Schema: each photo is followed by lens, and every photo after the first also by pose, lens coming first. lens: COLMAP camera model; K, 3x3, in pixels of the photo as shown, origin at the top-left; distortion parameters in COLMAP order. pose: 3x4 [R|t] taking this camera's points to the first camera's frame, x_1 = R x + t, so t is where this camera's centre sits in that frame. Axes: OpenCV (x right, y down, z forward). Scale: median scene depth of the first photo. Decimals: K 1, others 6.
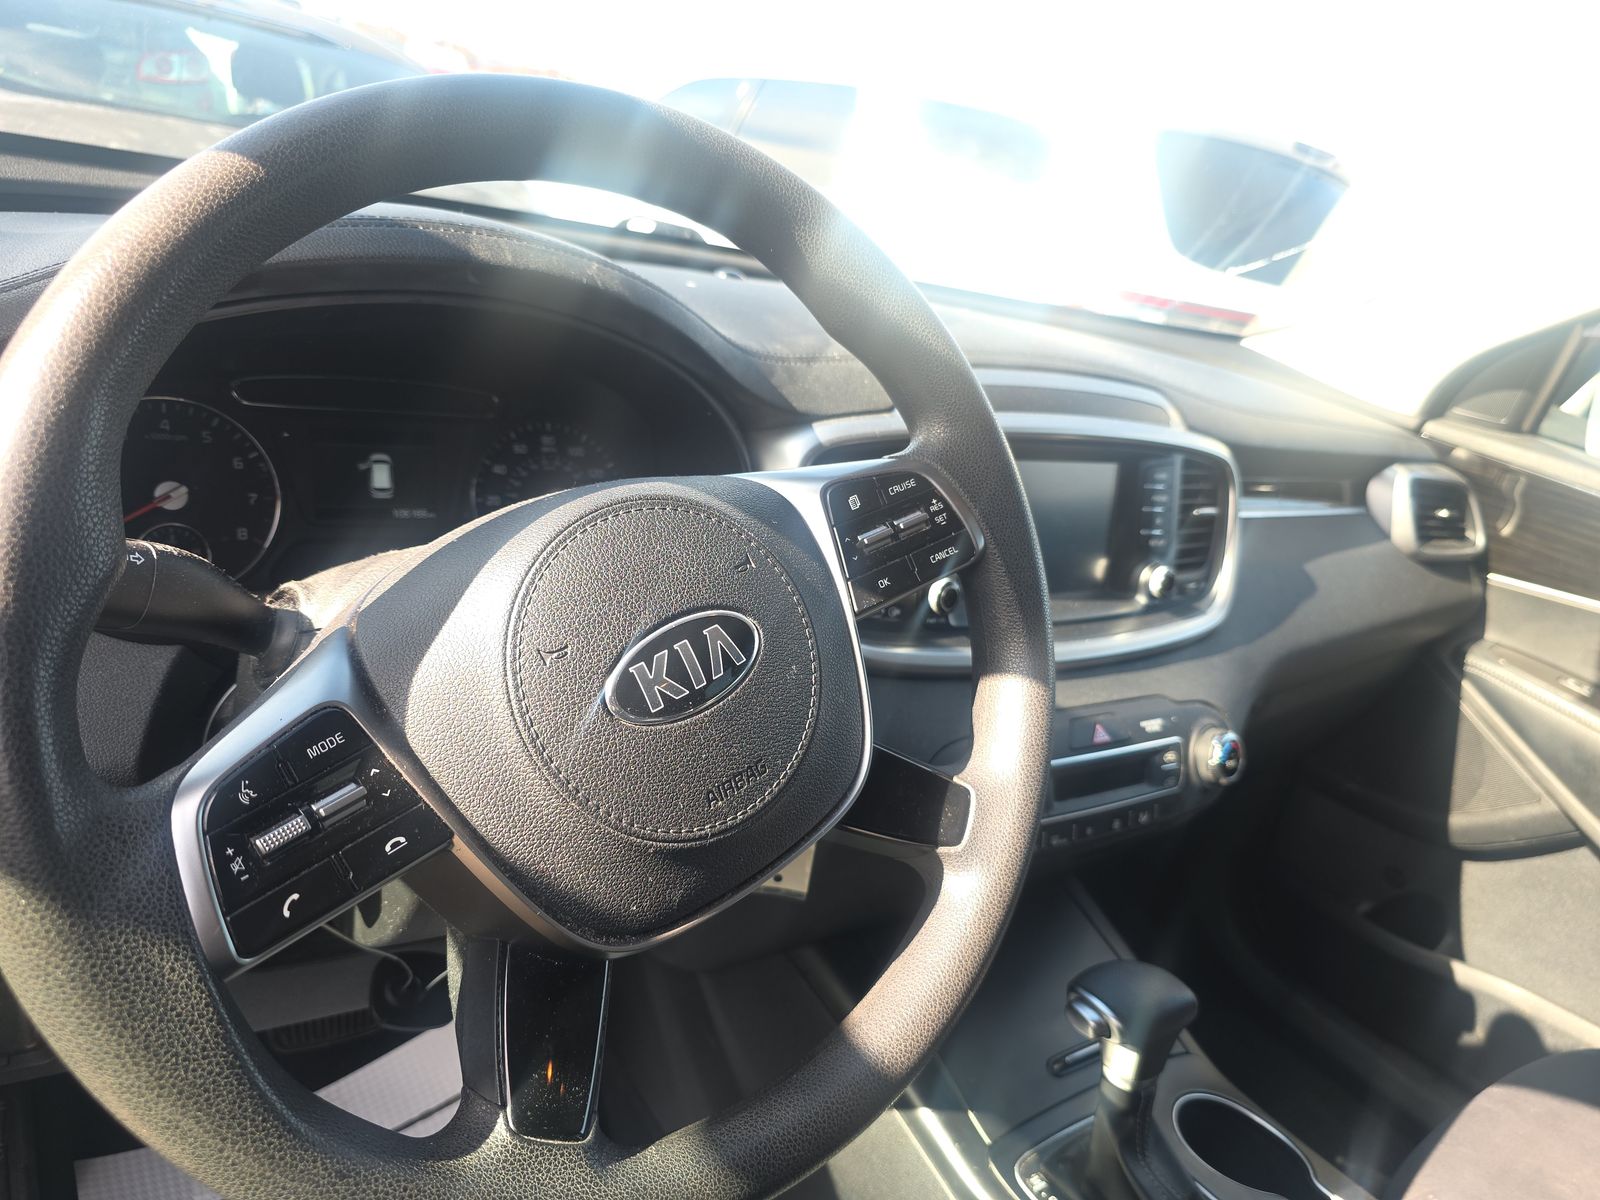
lens RADIAL K [[1131.0, 0, 798.6], [0, 1131.0, 627.3], [0, 0, 1]] dist [-0.002067, -0.003386]
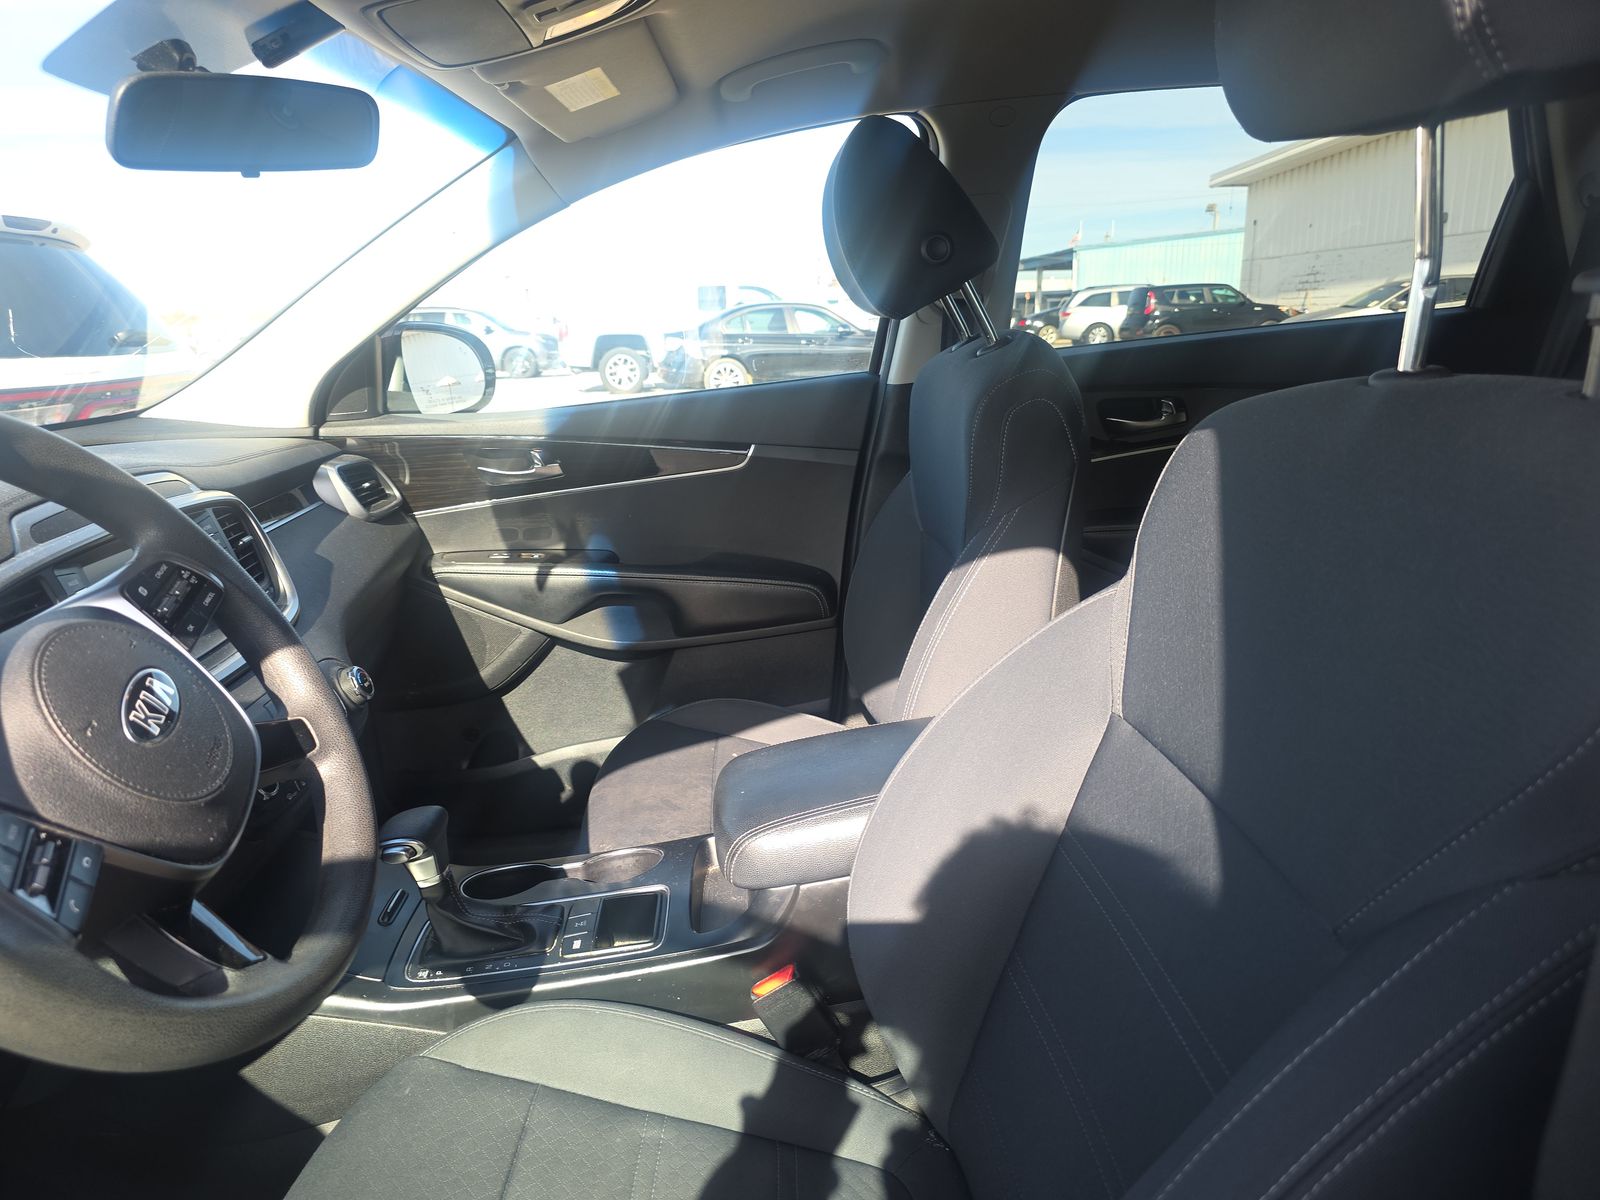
lens RADIAL K [[1131.0, 0, 798.6], [0, 1131.0, 627.3], [0, 0, 1]] dist [-0.002067, -0.003386]
pose [[0.521317, -0.437638, 0.732600, -0.243989], [0.447391, 0.871209, 0.202077, 0.008030], [-0.726684, 0.222413, 0.649971, -0.245139]]
